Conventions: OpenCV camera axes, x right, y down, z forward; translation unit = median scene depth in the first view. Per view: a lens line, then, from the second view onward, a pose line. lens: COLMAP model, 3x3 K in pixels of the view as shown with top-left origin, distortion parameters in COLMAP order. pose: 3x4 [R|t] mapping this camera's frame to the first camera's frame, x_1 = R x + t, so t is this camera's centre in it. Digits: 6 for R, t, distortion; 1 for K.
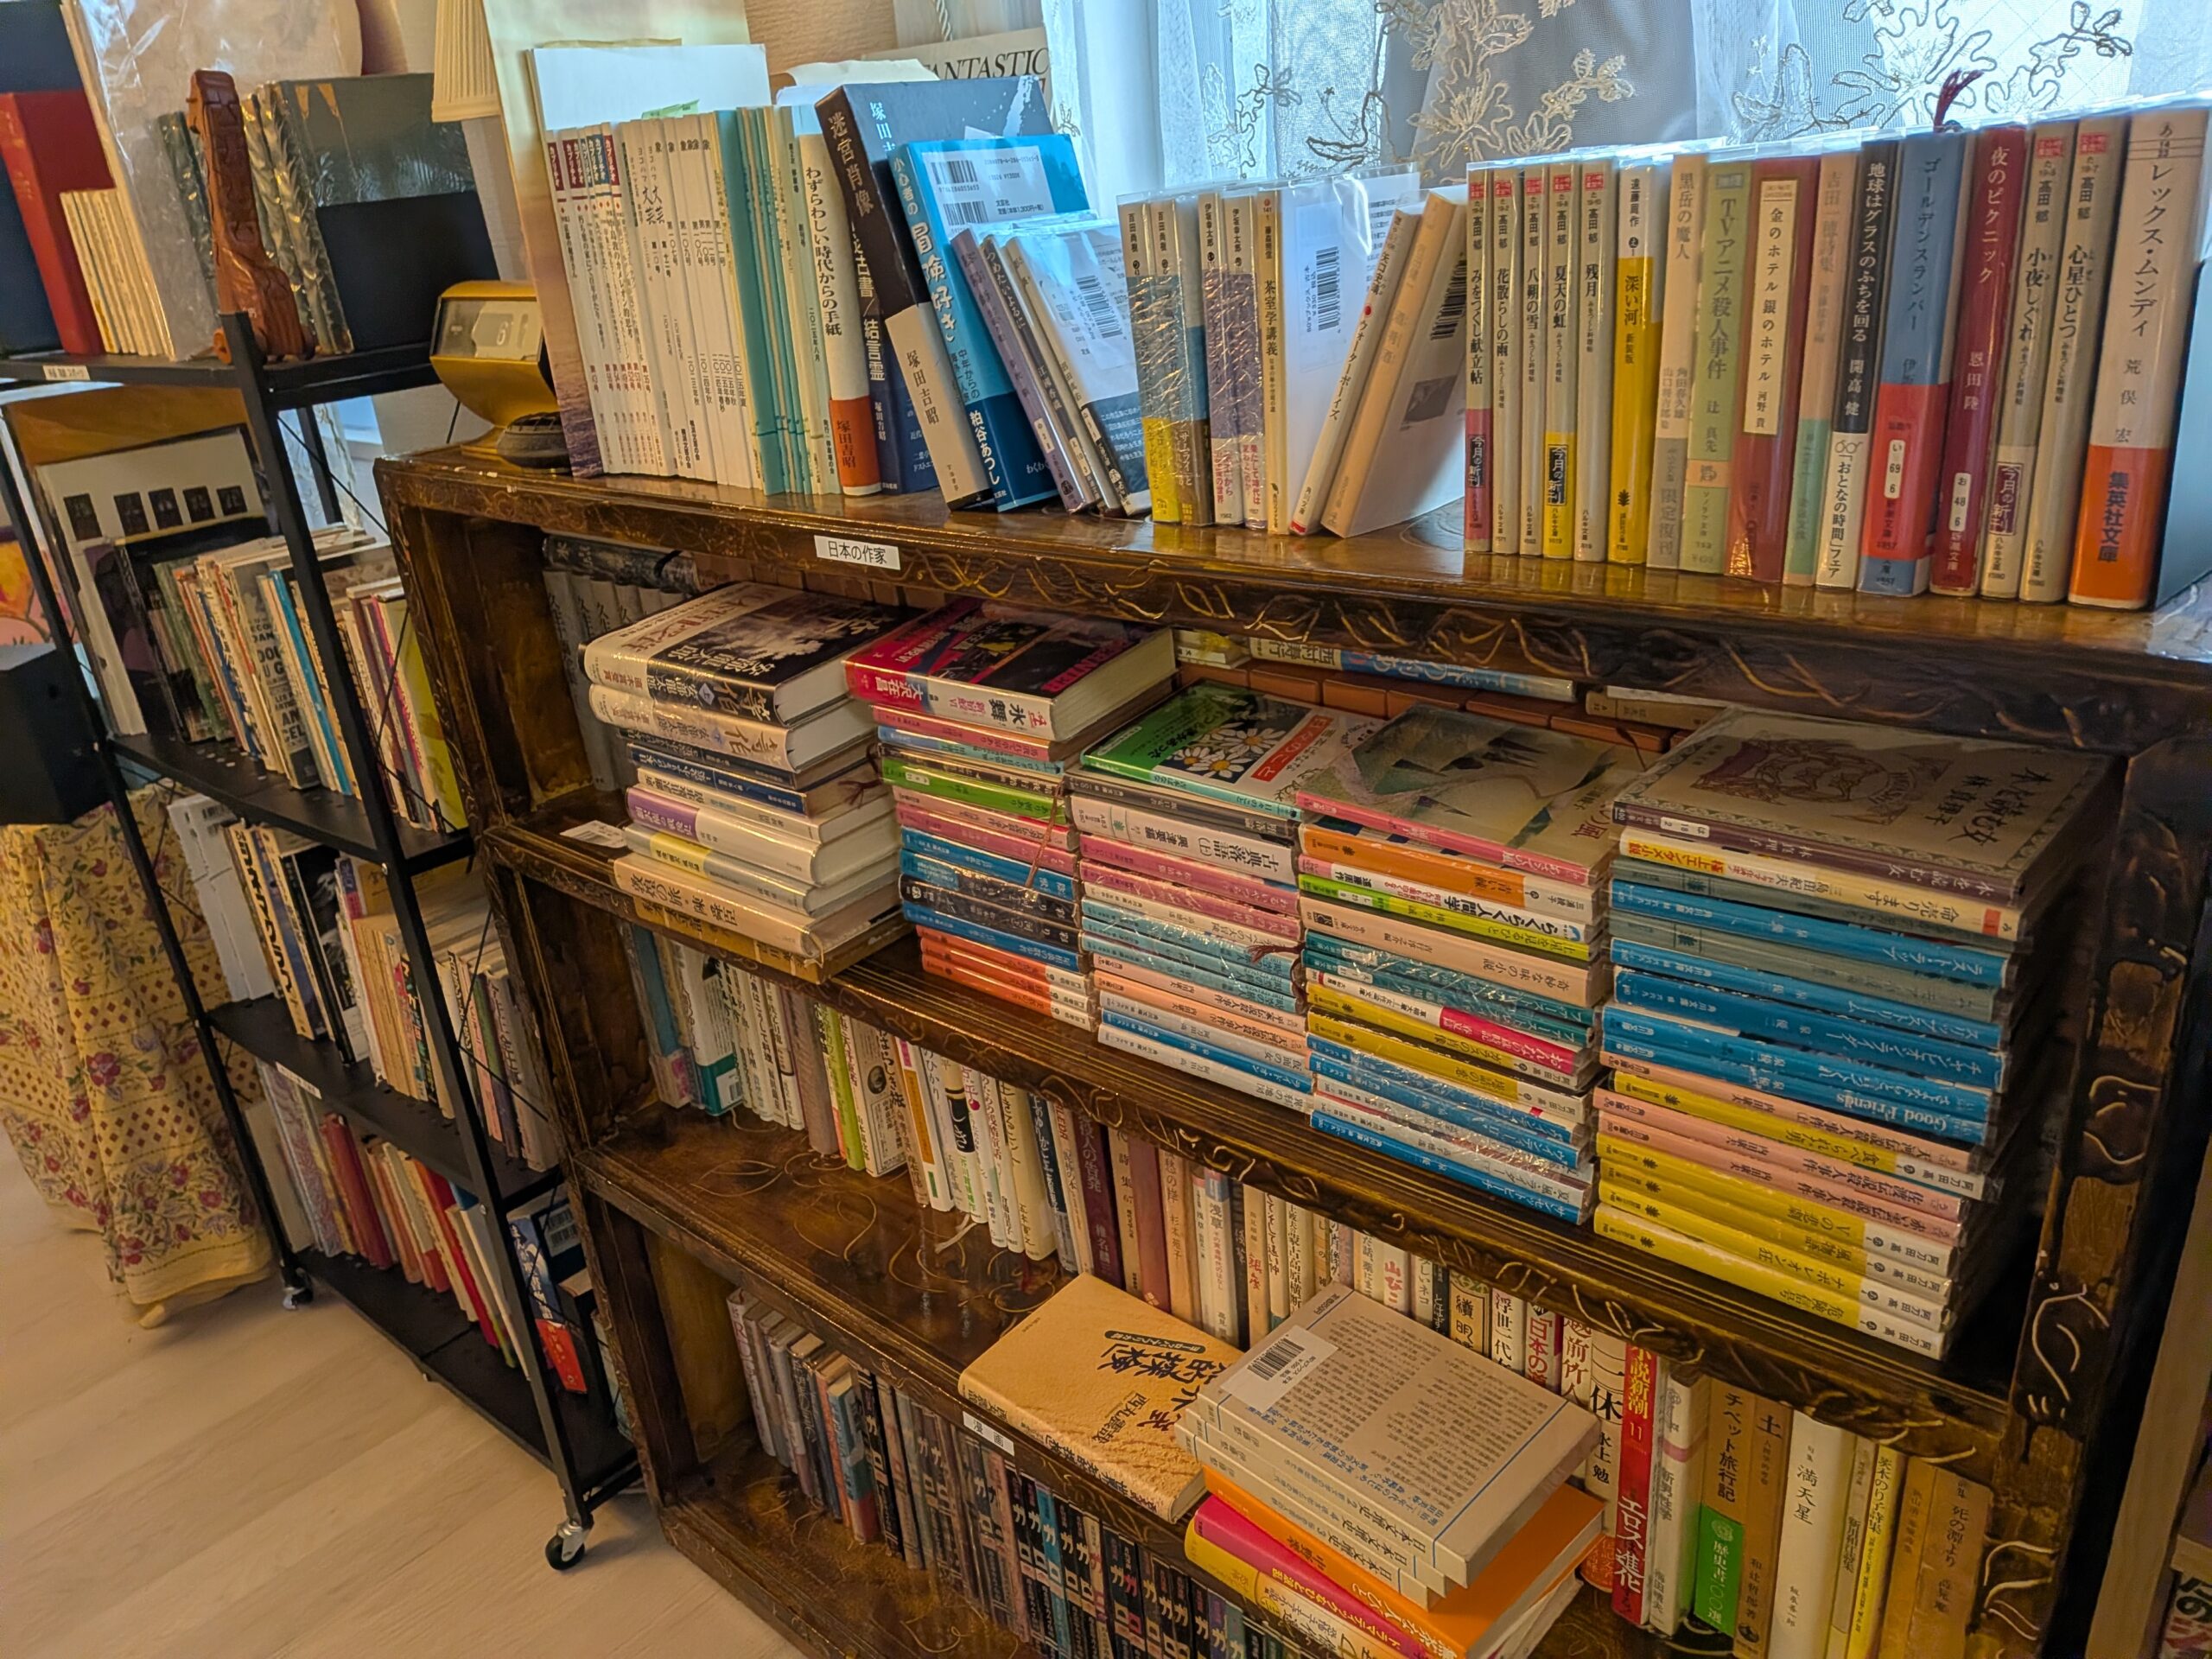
lens RADIAL K [[1611.6, 0, 1104.1], [0, 1611.6, 882.7], [0, 0, 1]] dist [0.063814, -0.127278]
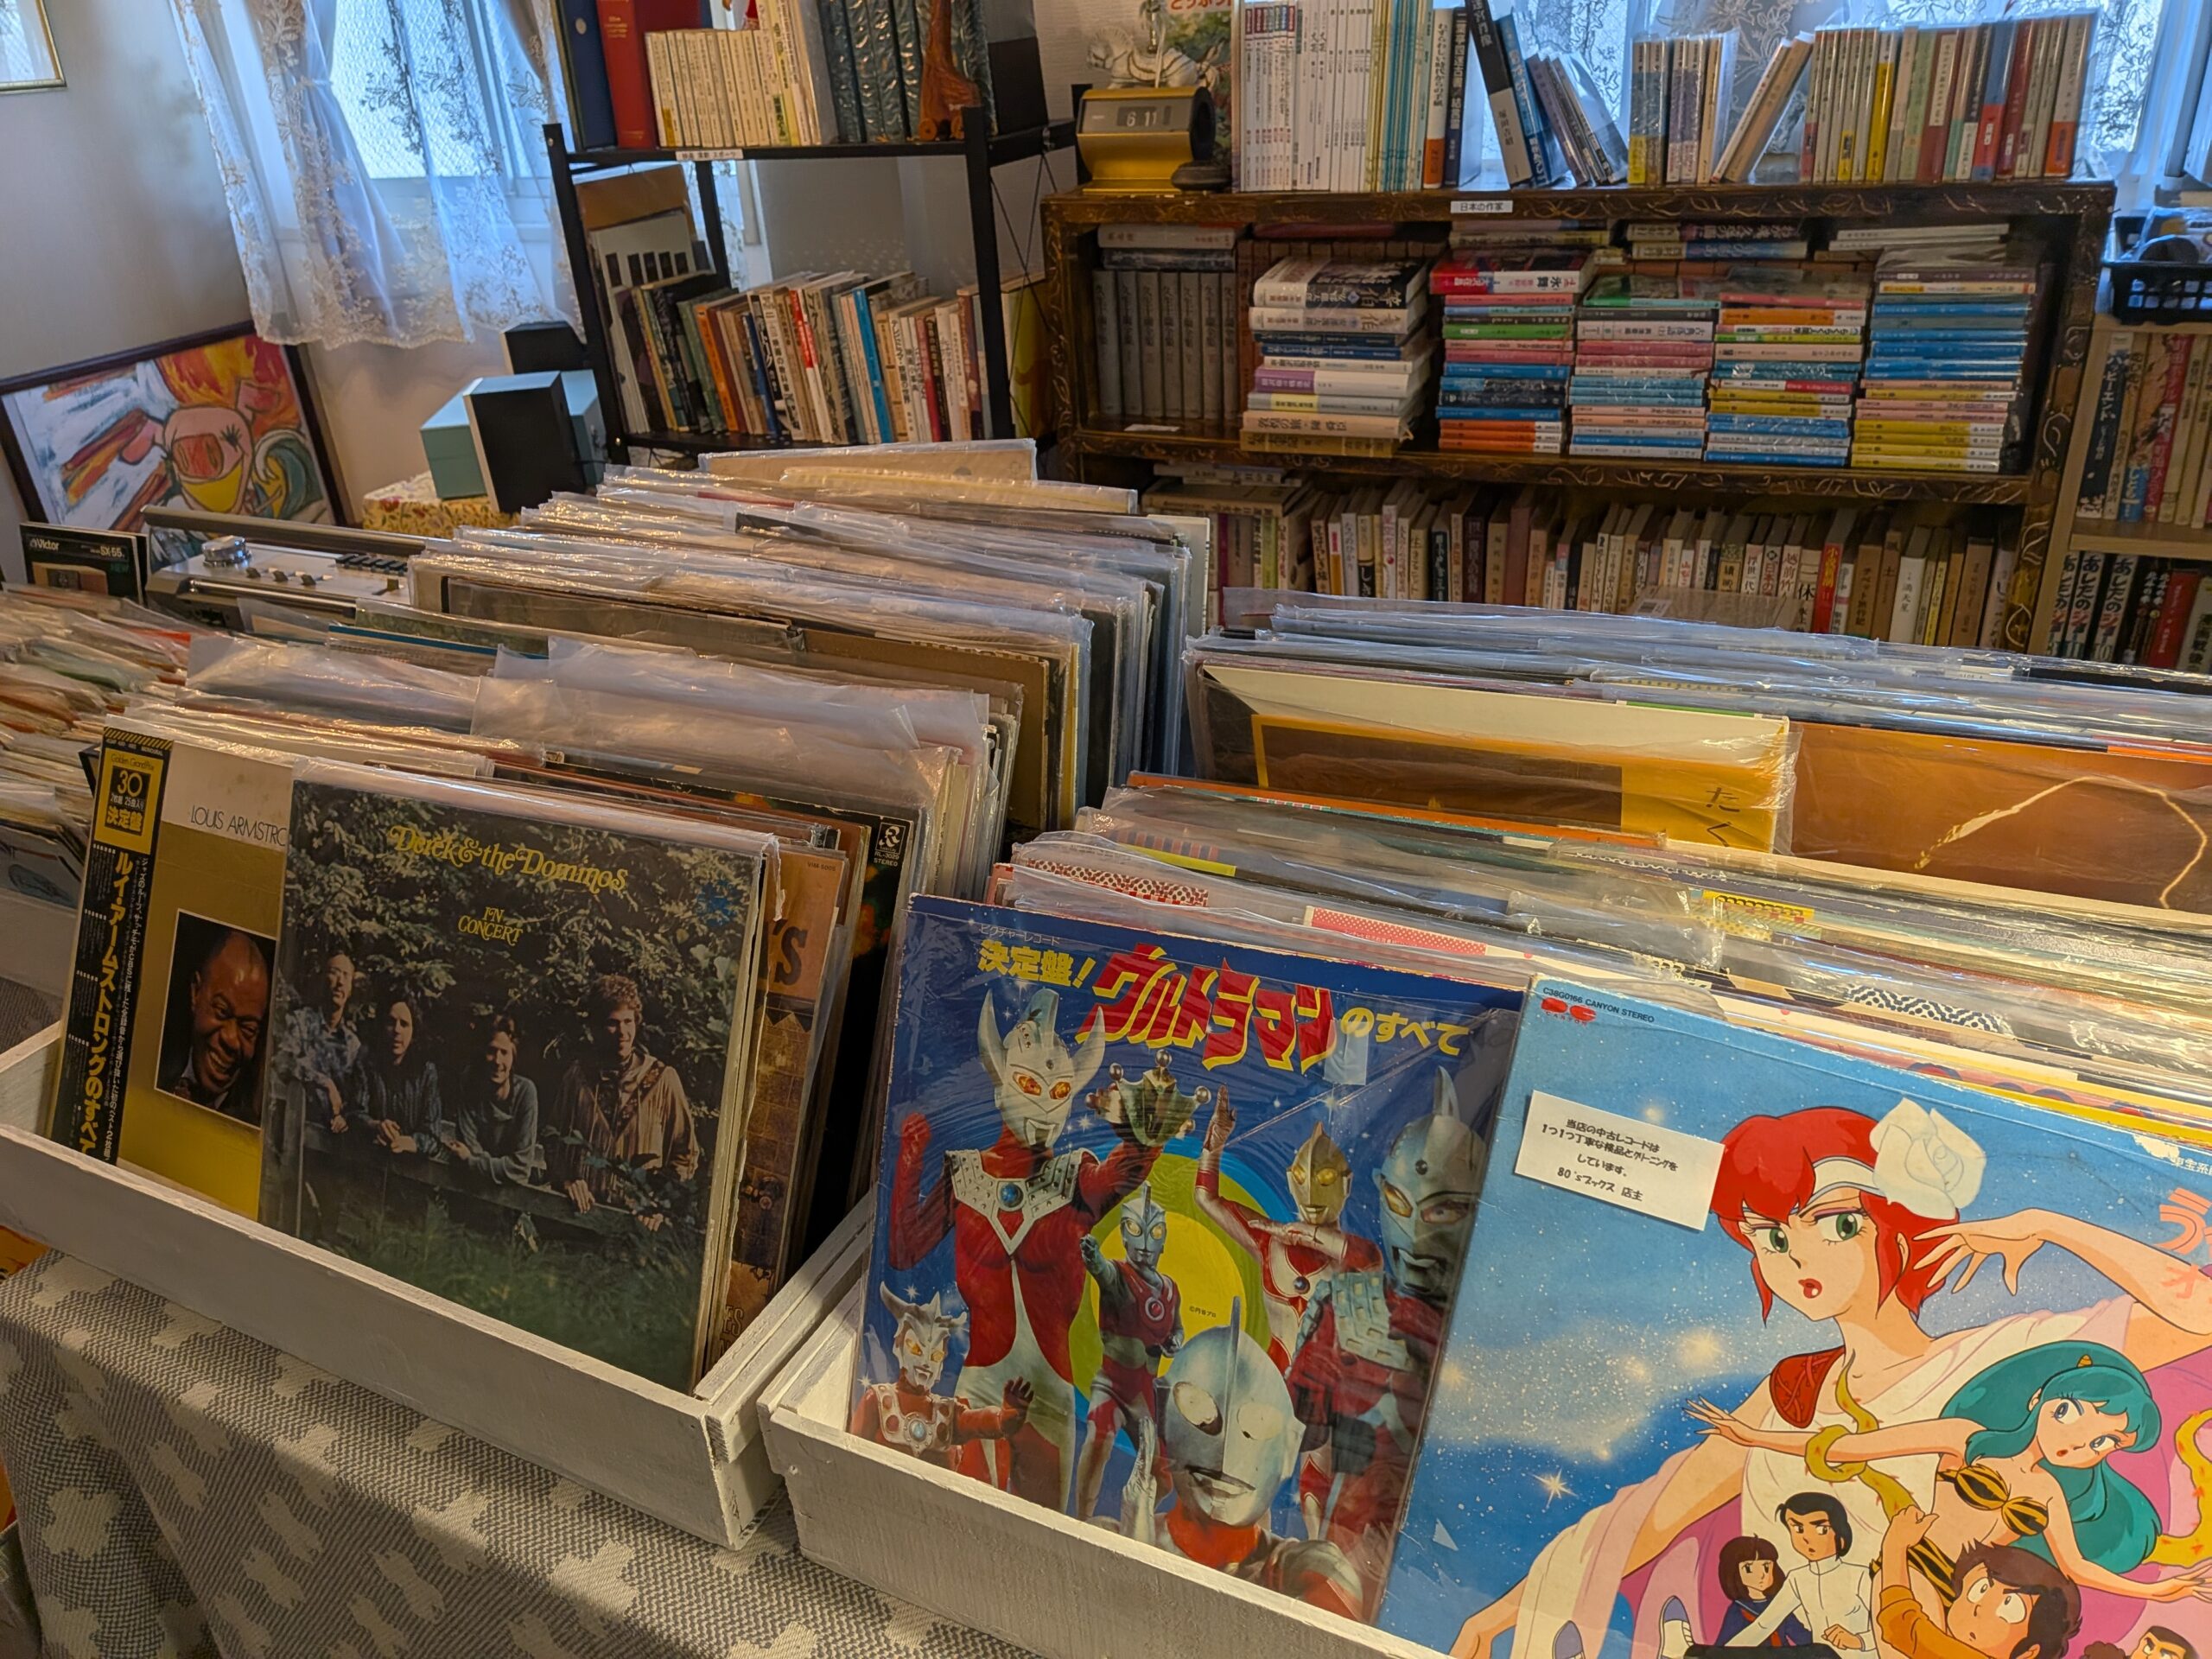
lens RADIAL K [[1637.3, 0, 1106.0], [0, 1637.3, 829.5], [0, 0, 1]] dist [0.035111, -0.071485]
pose [[0.958399, -0.119829, 0.259061, -1.392007], [0.108447, 0.992418, 0.057845, 0.461176], [-0.264028, -0.027344, 0.964127, -1.047907]]
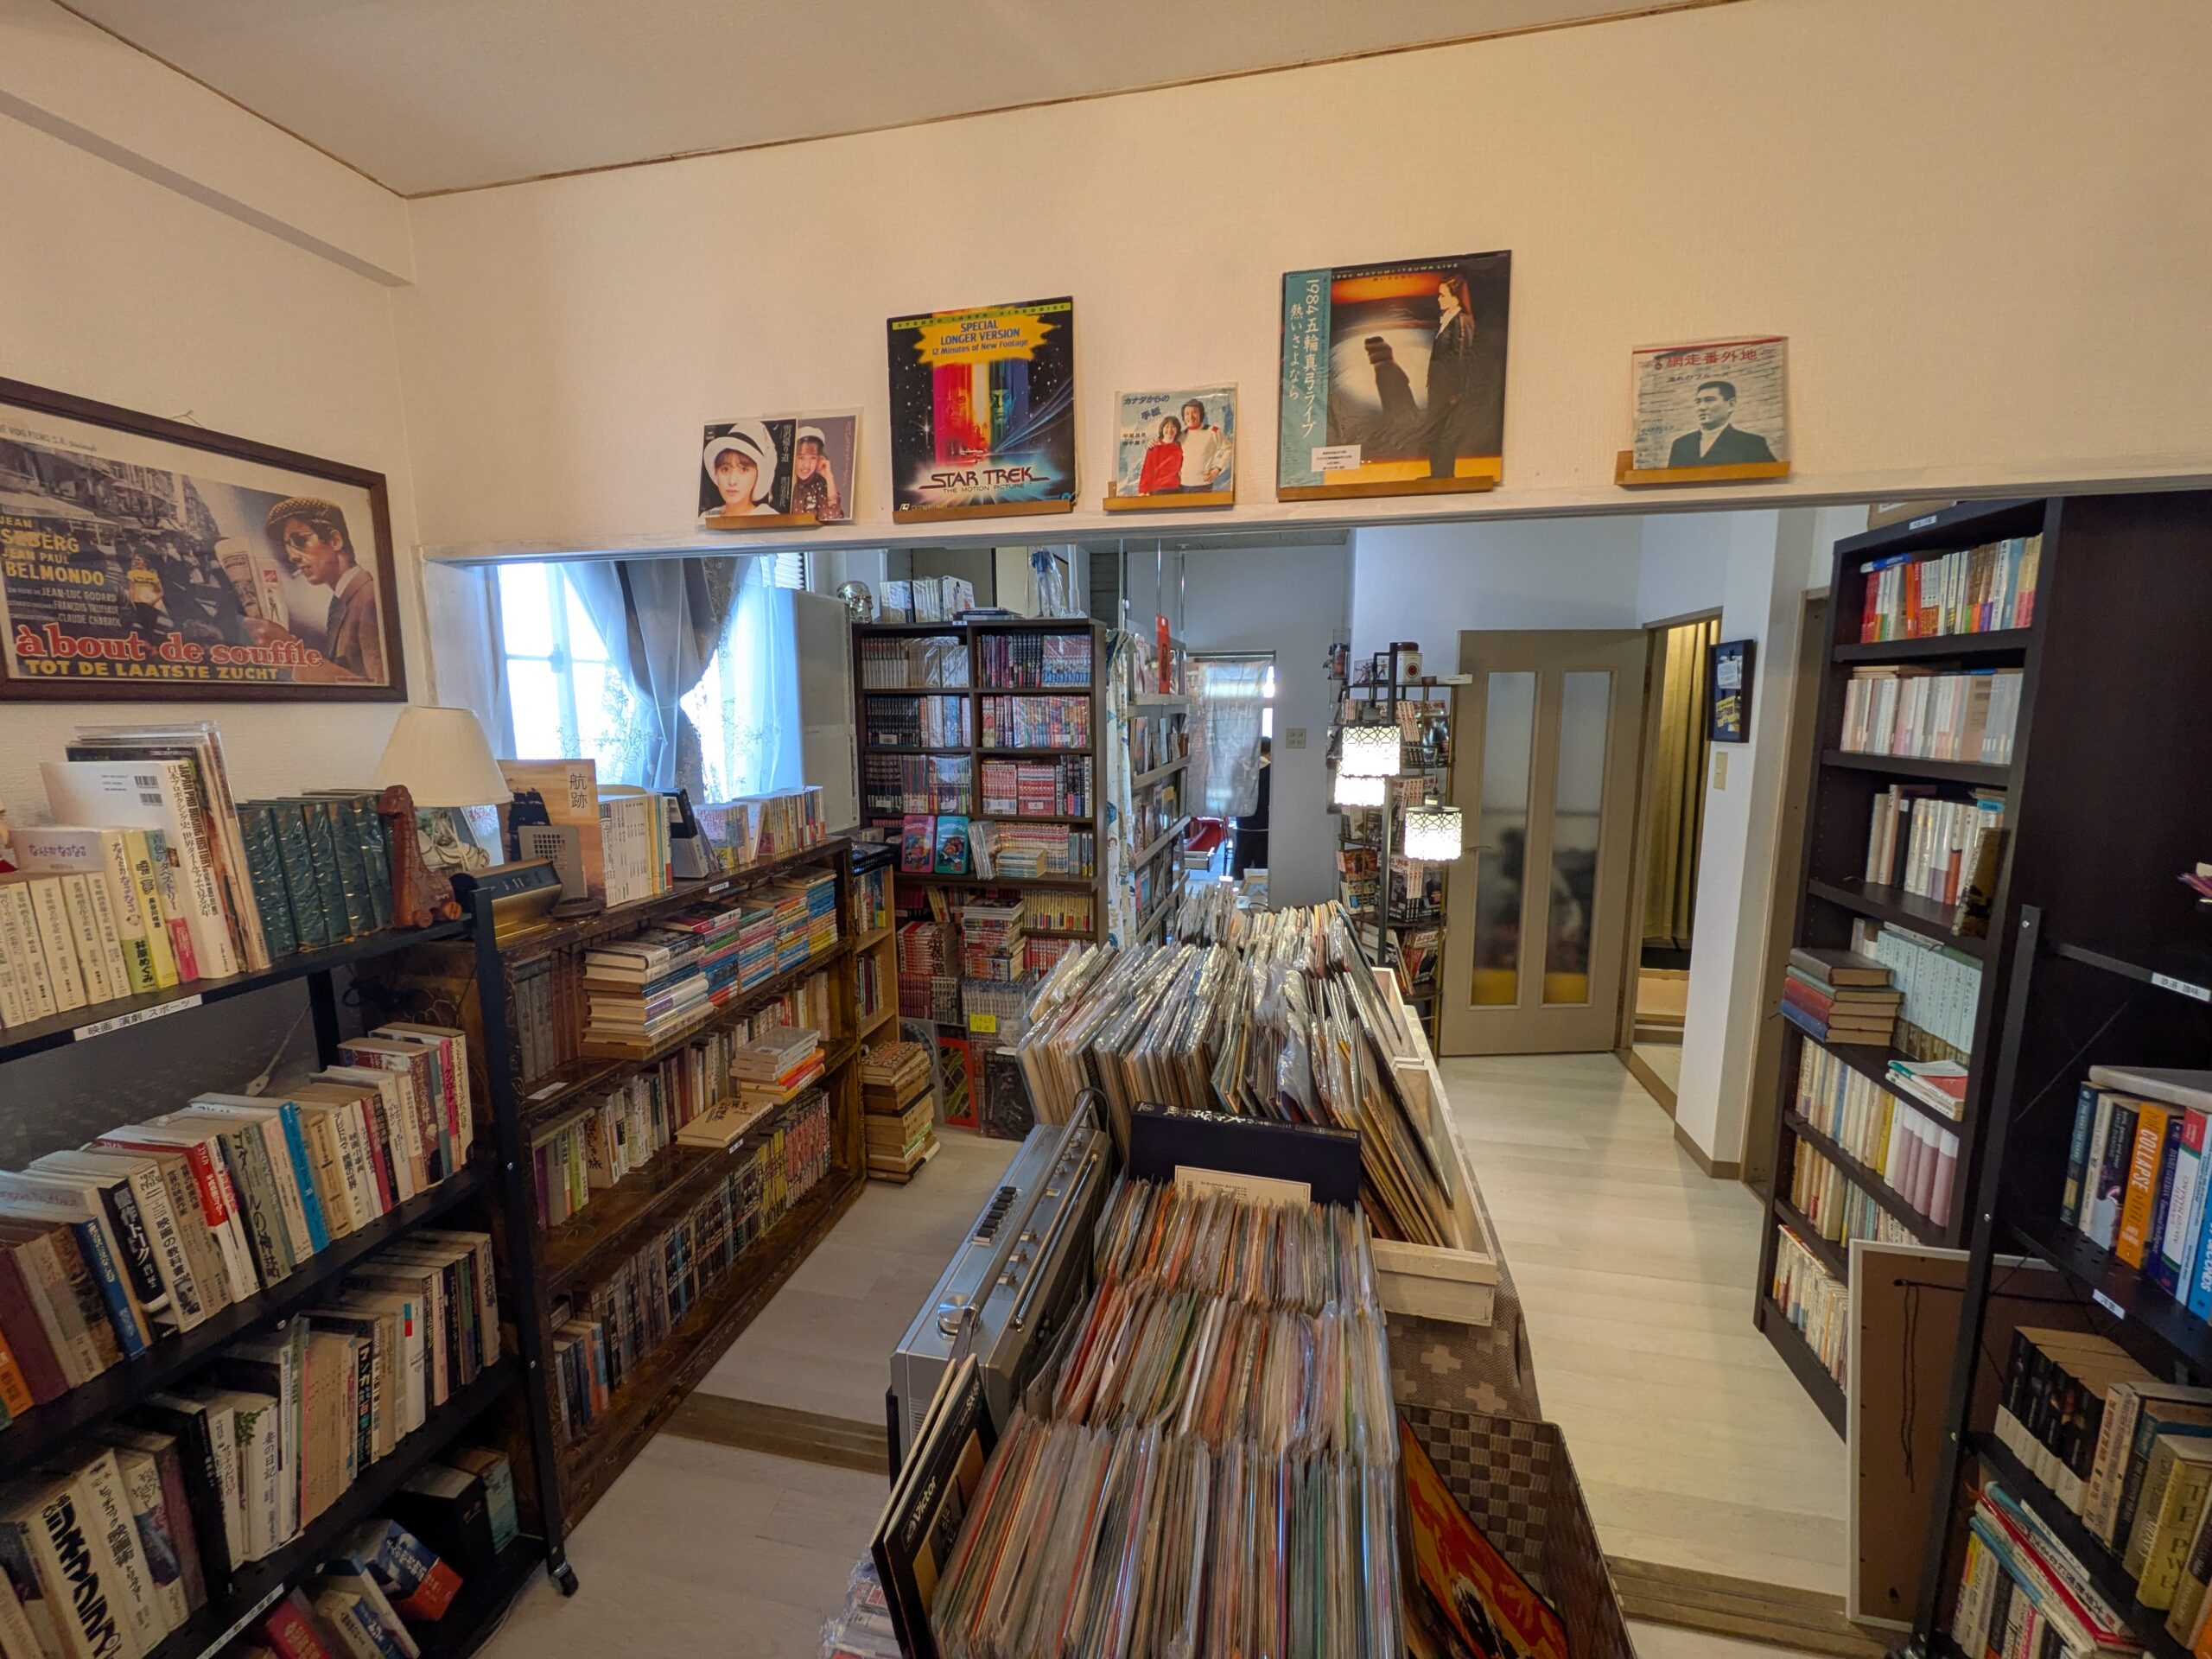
lens RADIAL K [[877.5, 0, 1106.0], [0, 877.5, 829.5], [0, 0, 1]] dist [-0.002657, -0.000355]
pose [[-0.515234, -0.040069, 0.856112, -2.842861], [0.391680, 0.877480, 0.276794, -0.625114], [-0.762313, 0.477936, -0.436413, 1.265046]]
